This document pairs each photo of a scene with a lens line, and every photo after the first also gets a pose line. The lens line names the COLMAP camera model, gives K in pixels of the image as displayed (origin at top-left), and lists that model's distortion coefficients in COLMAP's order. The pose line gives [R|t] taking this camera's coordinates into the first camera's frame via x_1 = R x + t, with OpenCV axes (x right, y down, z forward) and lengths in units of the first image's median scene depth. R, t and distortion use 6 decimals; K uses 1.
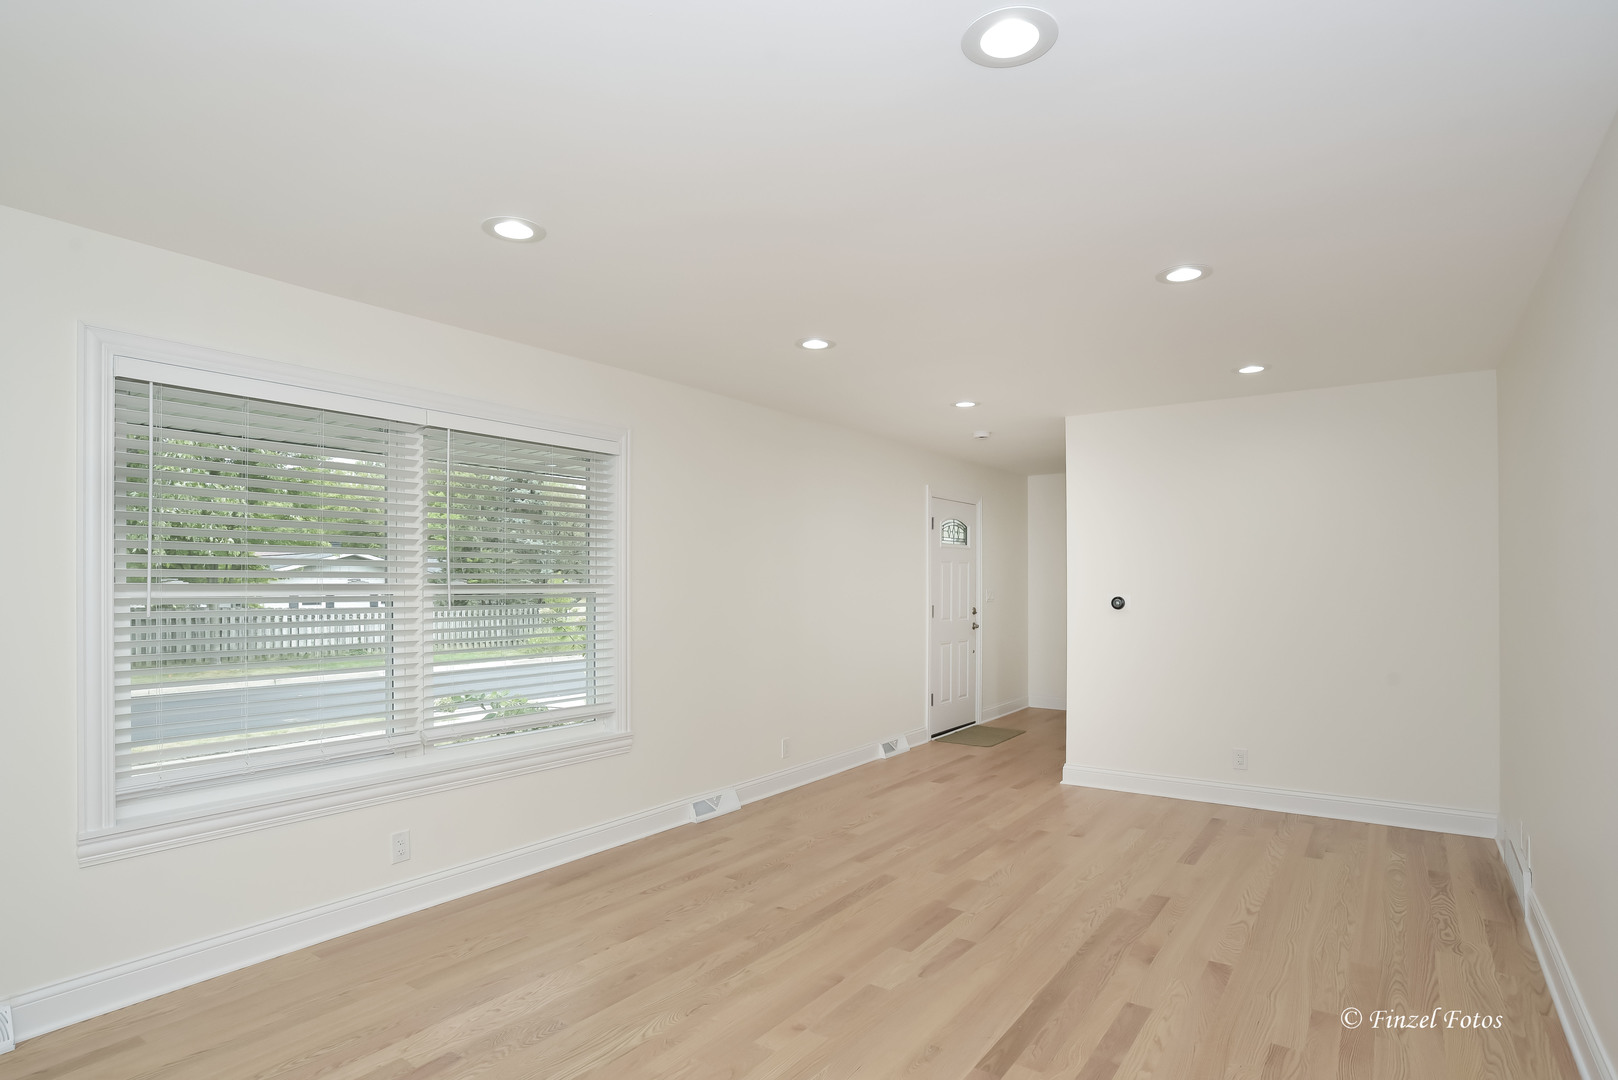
lens RADIAL K [[839.1, 0, 813.2], [0, 839.1, 548.8], [0, 0, 1]] dist [-0.001137, 0.001343]
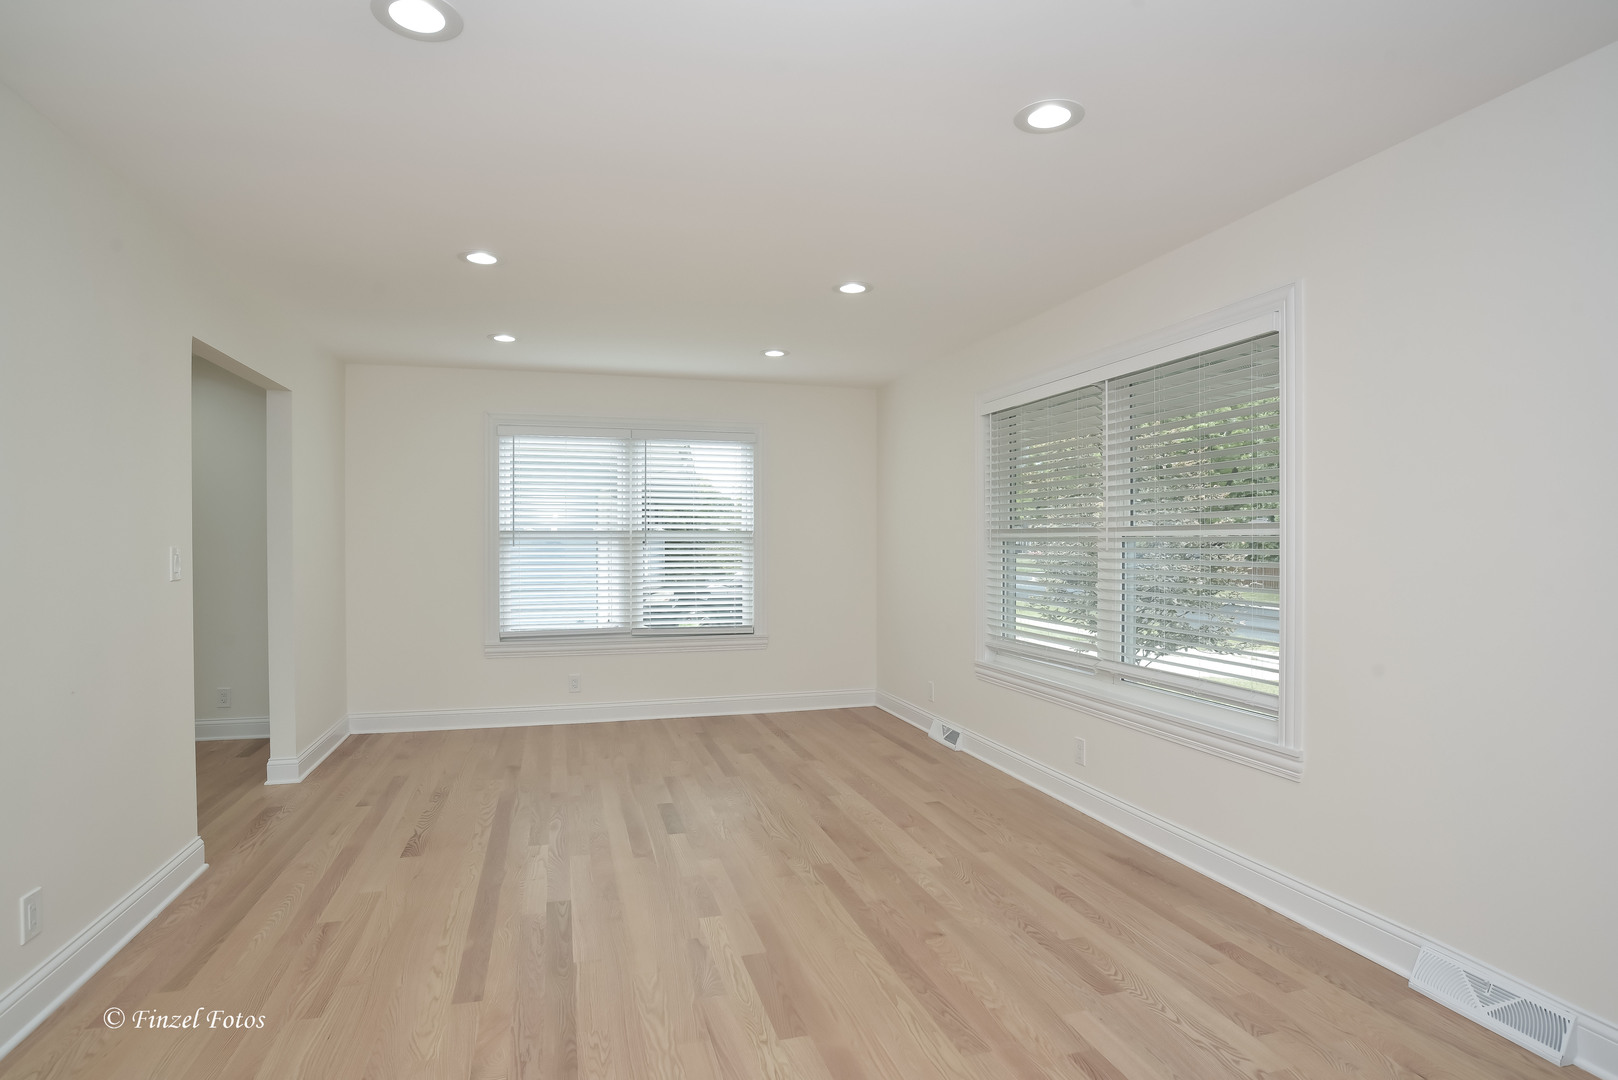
lens RADIAL K [[839.1, 0, 813.2], [0, 839.1, 548.8], [0, 0, 1]] dist [-0.001137, 0.001343]
pose [[-0.617393, 0.010913, -0.786579, 0.624849], [0.043762, 0.998832, -0.020492, 0.073029], [0.785436, -0.047074, -0.617150, 1.356448]]
